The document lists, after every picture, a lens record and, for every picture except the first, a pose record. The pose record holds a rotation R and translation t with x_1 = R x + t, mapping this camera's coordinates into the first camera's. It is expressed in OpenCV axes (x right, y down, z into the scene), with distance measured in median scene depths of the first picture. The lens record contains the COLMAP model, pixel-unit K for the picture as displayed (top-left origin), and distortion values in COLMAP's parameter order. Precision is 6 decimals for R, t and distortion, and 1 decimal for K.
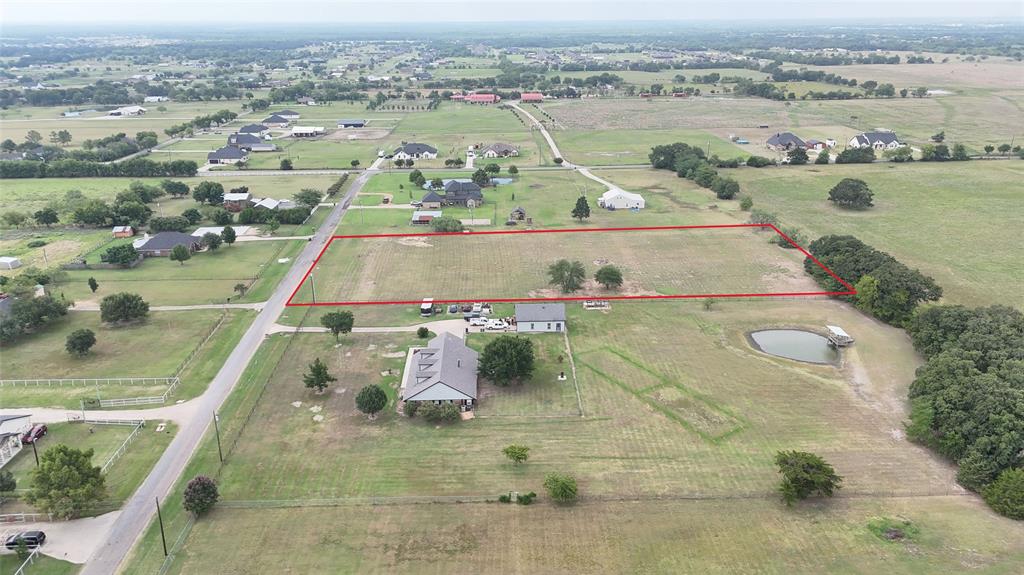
lens RADIAL K [[752.0, 0, 515.6], [0, 752.0, 284.9], [0, 0, 1]] dist [0.103509, -0.133470]
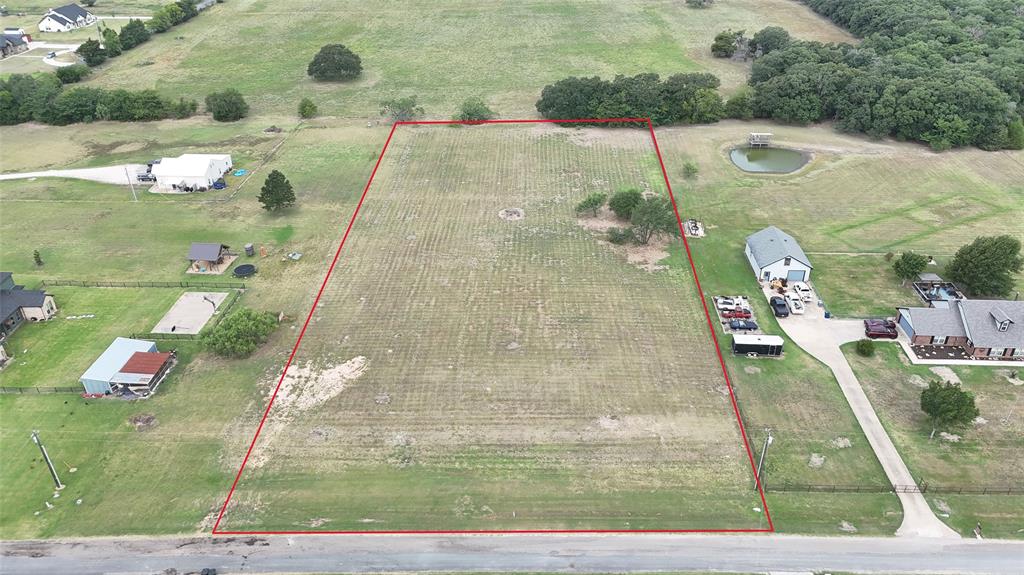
lens RADIAL K [[752.0, 0, 515.6], [0, 752.0, 284.9], [0, 0, 1]] dist [0.103509, -0.133470]
pose [[0.081915, -0.501571, 0.861230, -0.587708], [0.337992, 0.826905, 0.449433, -0.325521], [-0.937577, 0.254273, 0.237263, 0.942963]]
